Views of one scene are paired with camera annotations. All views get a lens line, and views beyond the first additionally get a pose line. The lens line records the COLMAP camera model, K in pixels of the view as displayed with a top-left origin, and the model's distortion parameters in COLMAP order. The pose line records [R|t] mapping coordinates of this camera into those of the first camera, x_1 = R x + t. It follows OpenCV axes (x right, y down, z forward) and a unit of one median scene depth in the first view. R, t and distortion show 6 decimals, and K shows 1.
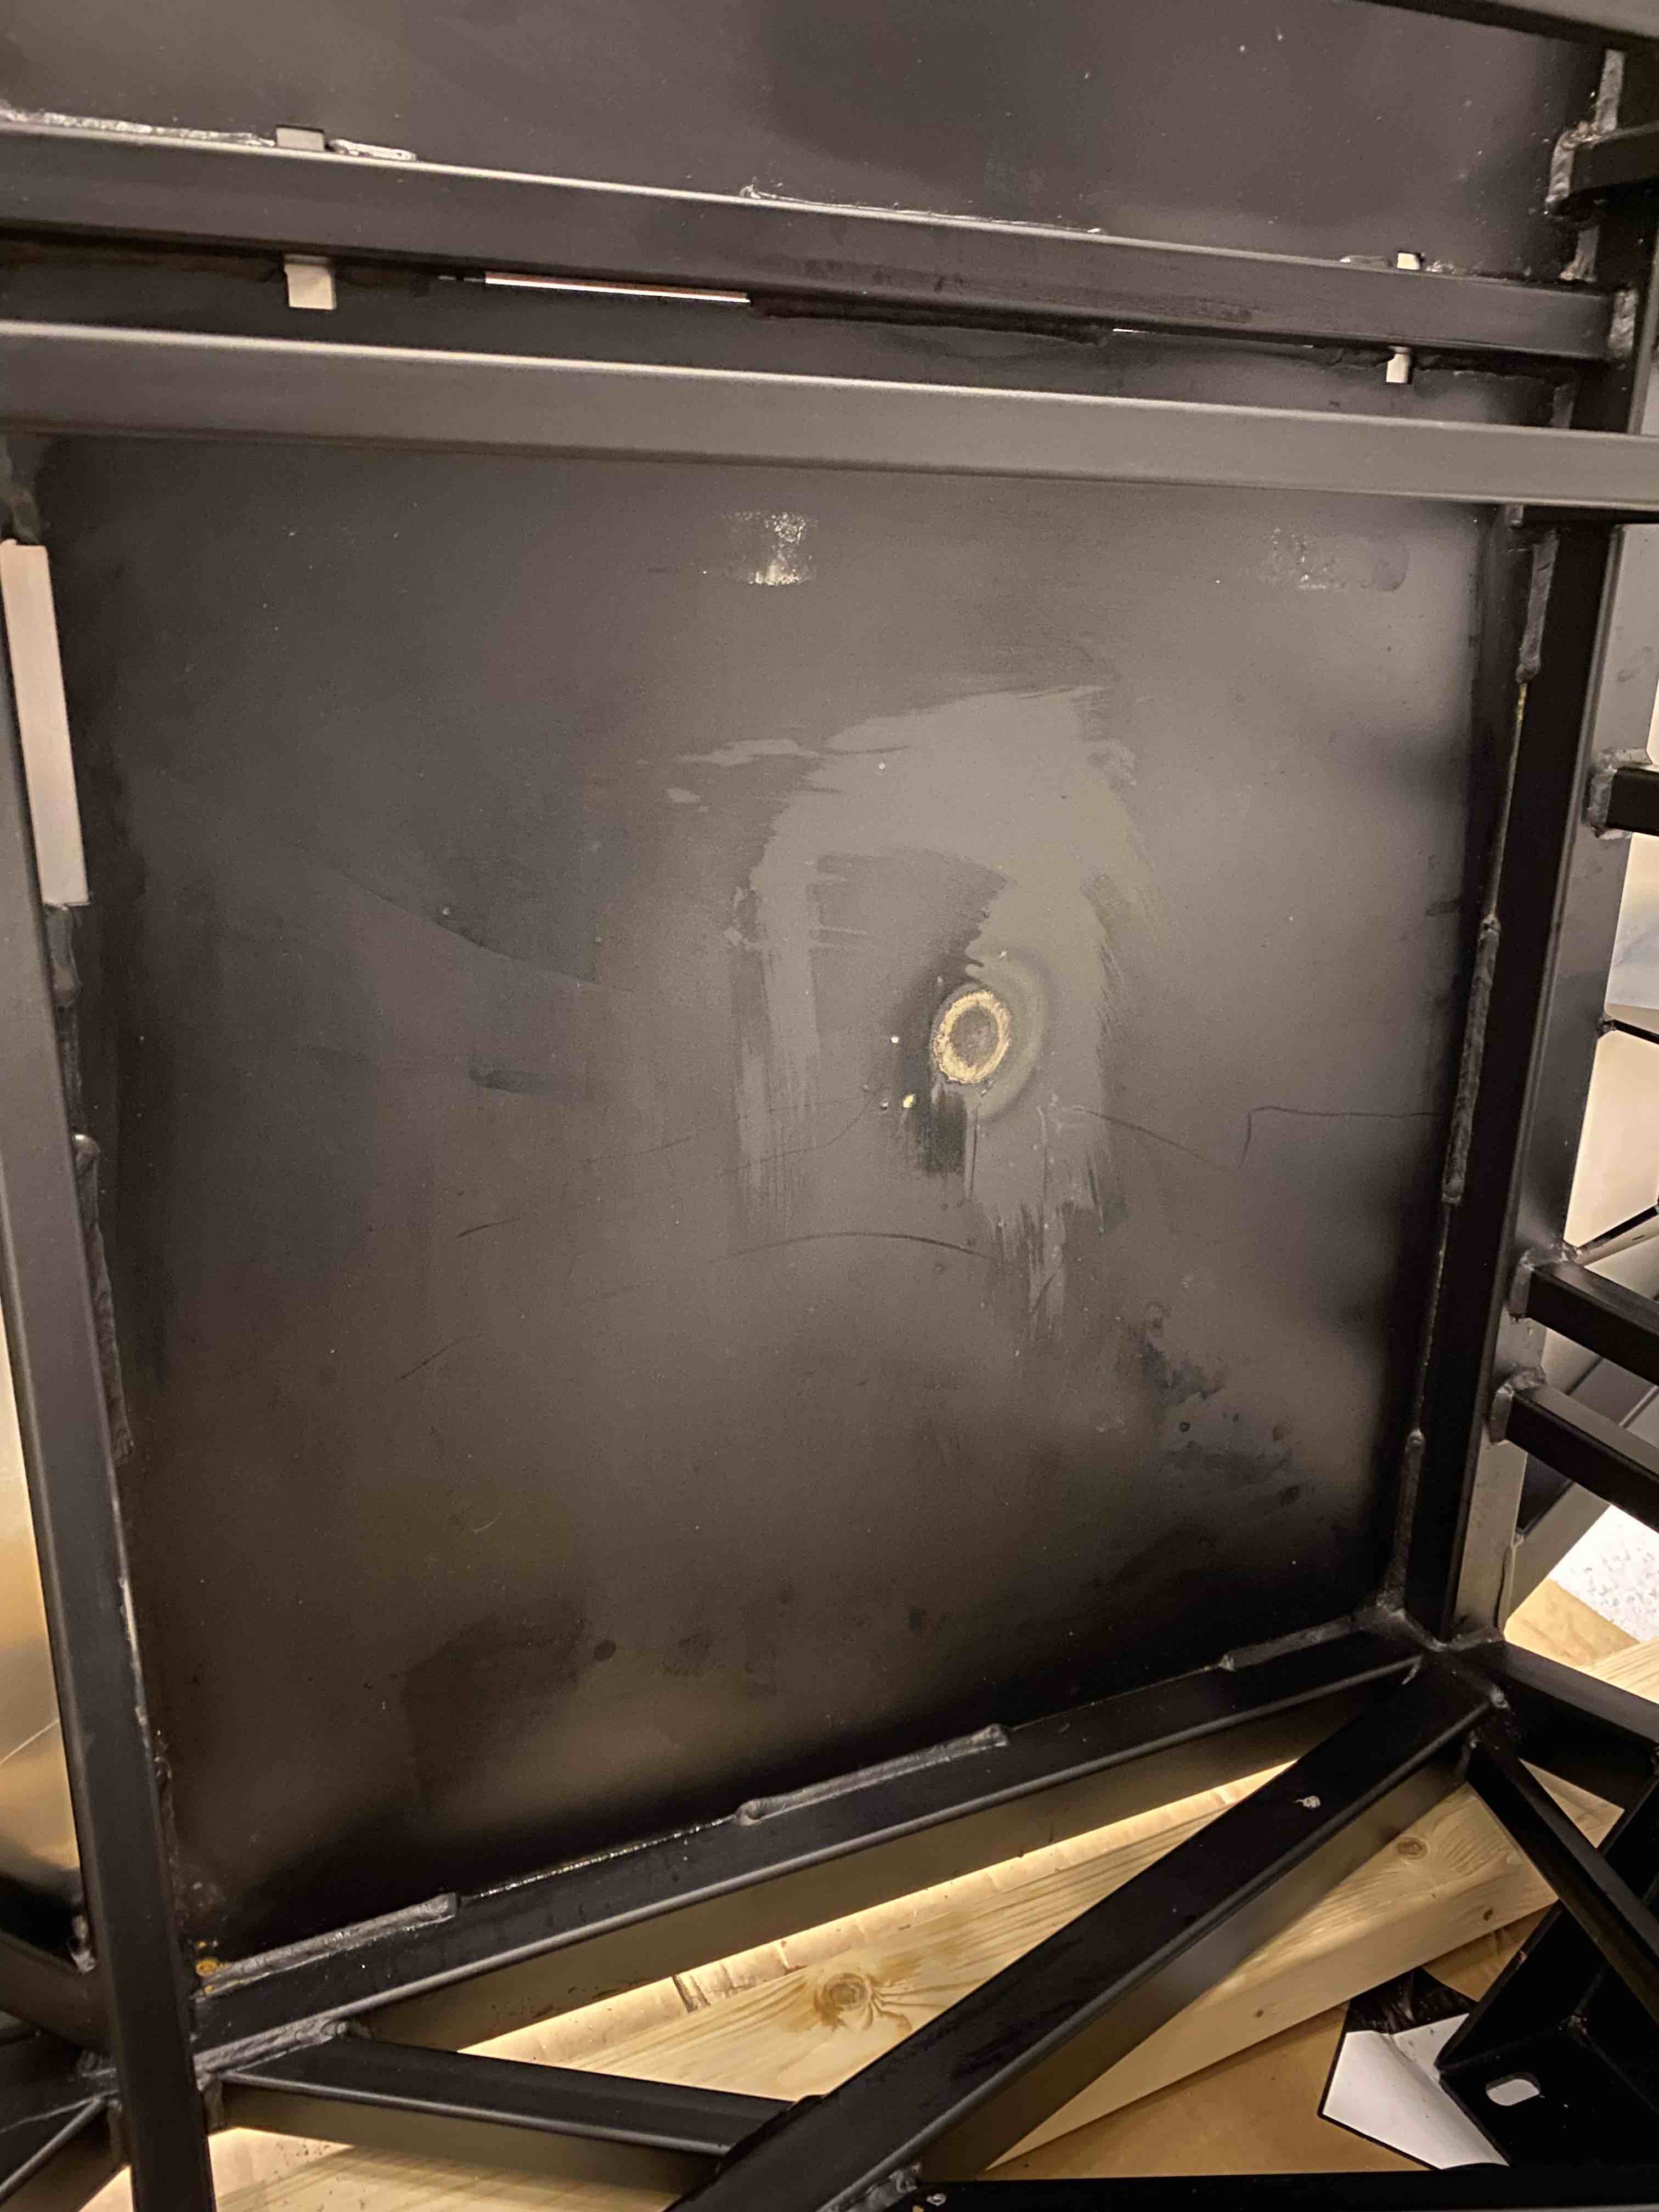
lens RADIAL K [[1736.0, 0, 825.5], [0, 1736.0, 1104.6], [0, 0, 1]] dist [0.030737, -0.033156]
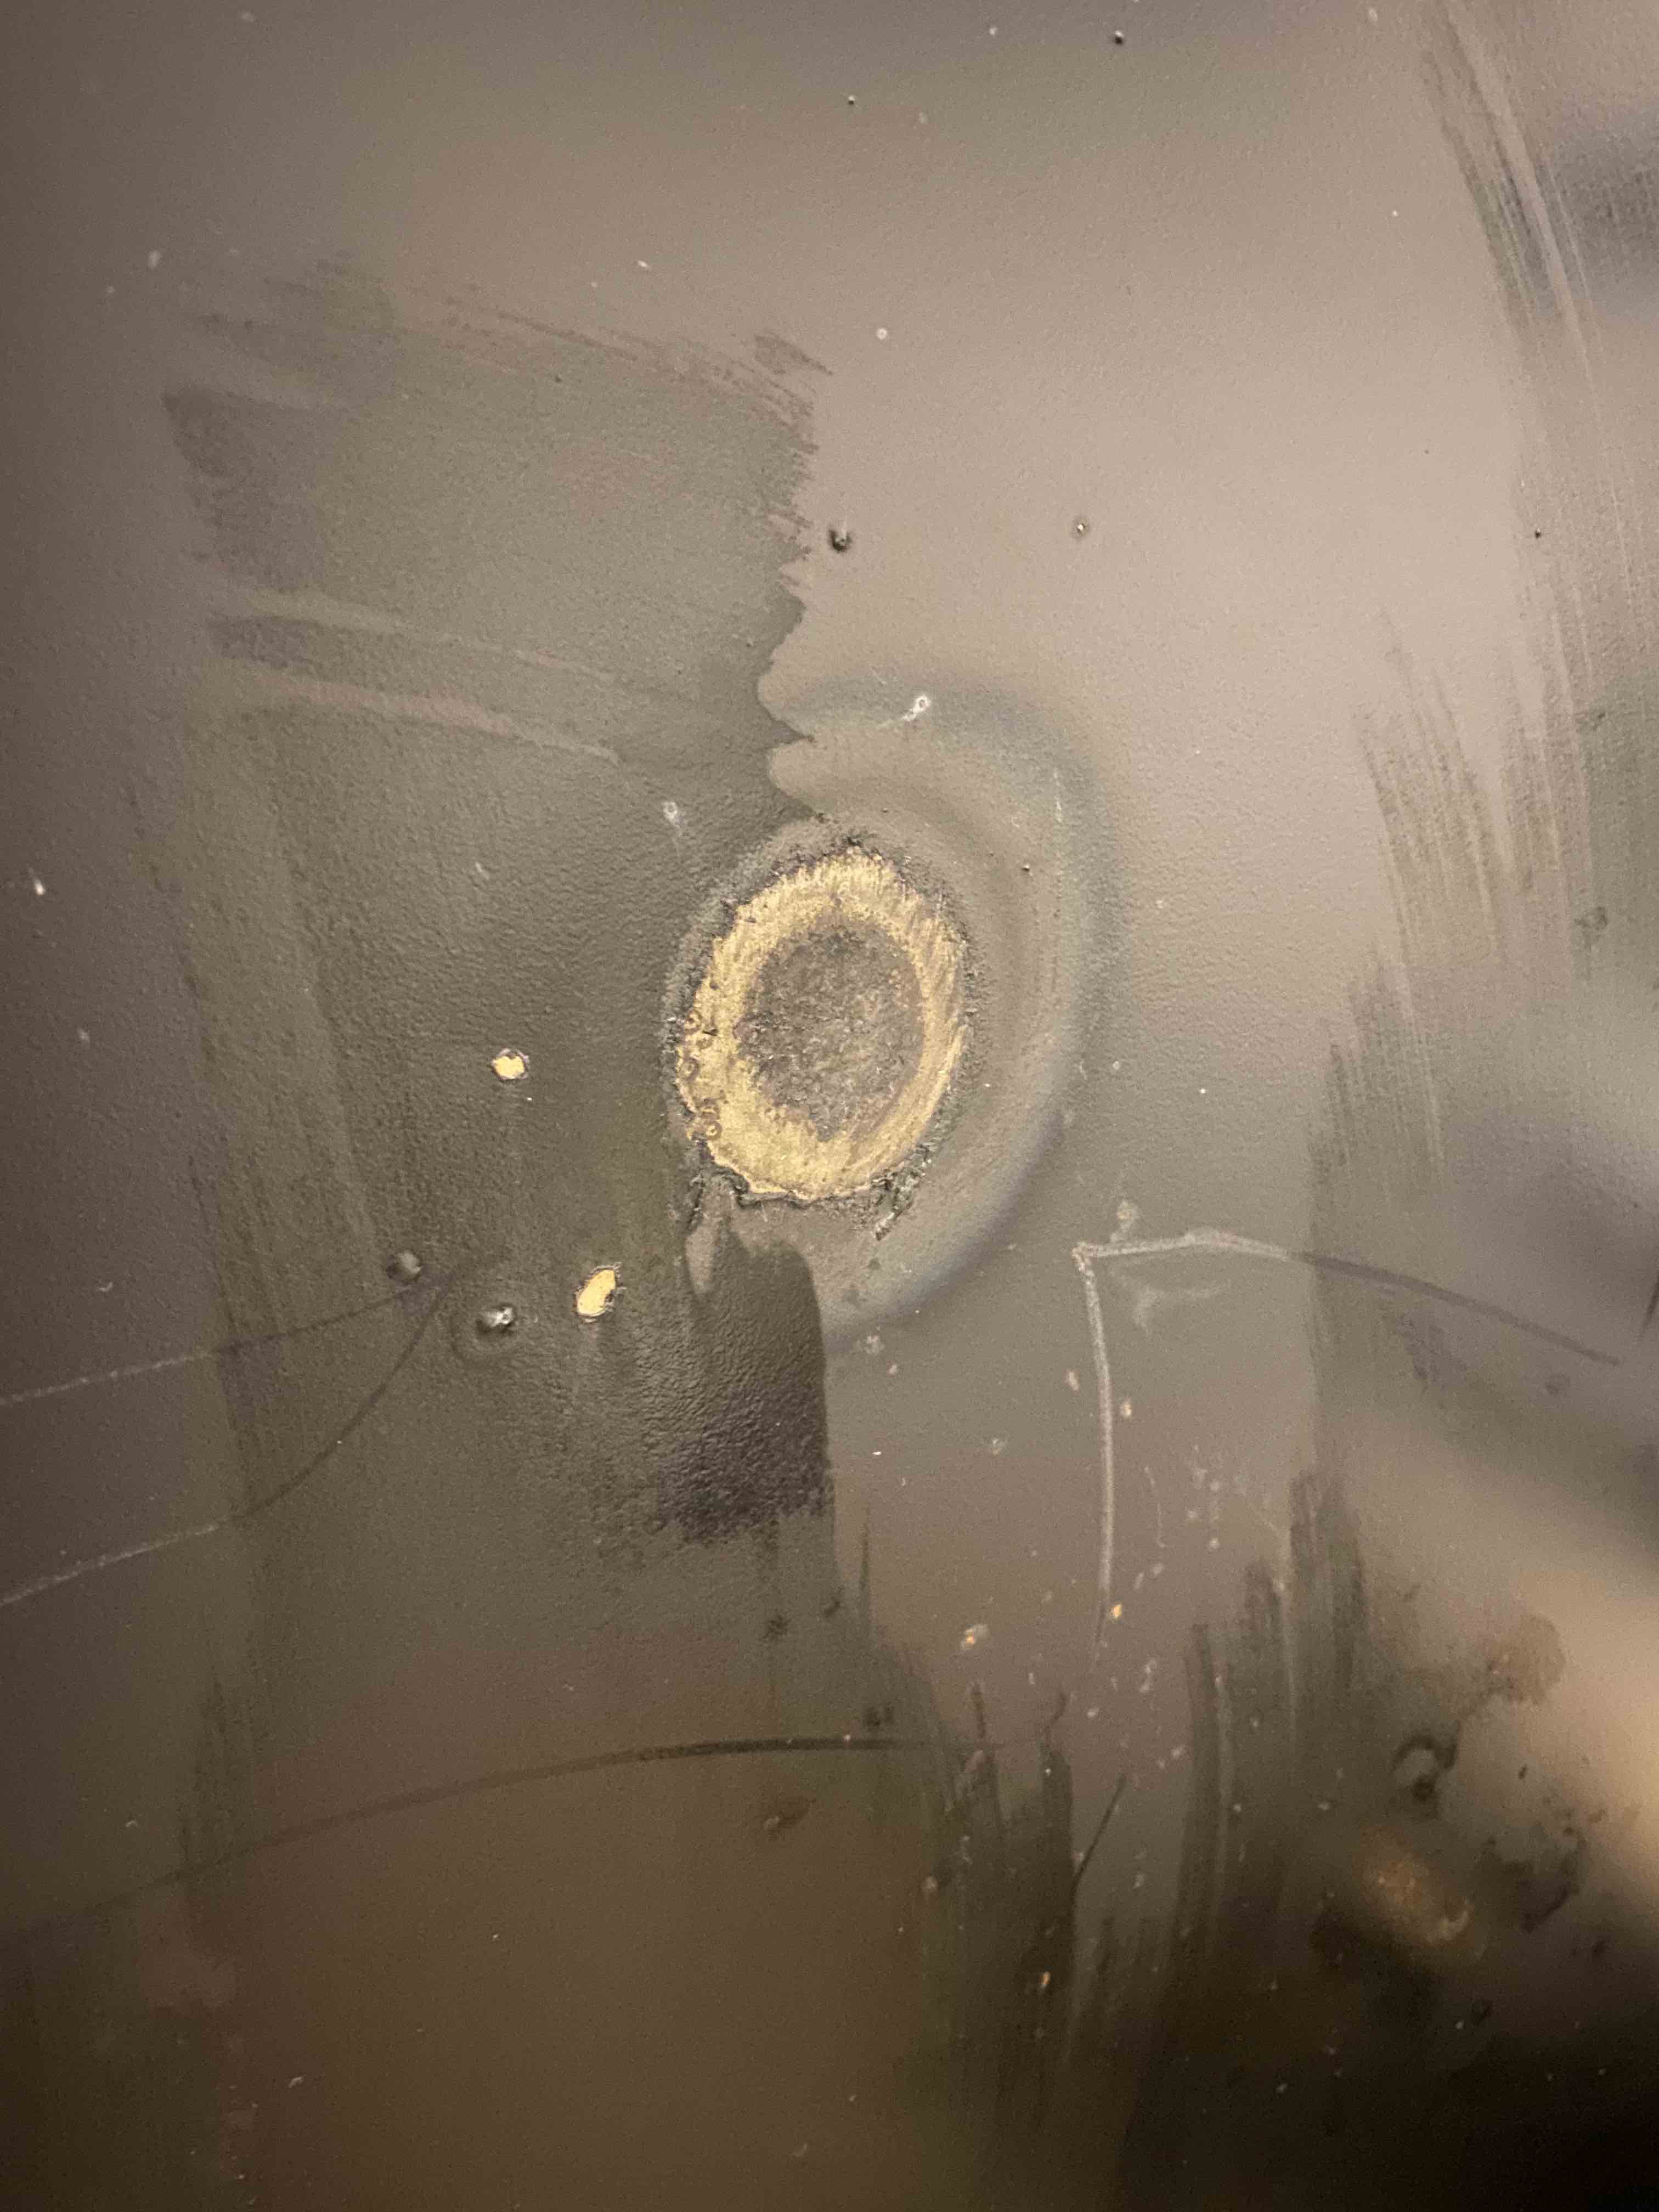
lens RADIAL K [[1736.0, 0, 832.8], [0, 1736.0, 1108.9], [0, 0, 1]] dist [0.030737, -0.033156]
pose [[0.997386, -0.065916, 0.029591, 0.076631], [0.065054, 0.997454, 0.029207, -0.034659], [-0.031441, -0.027205, 0.999135, 0.729361]]
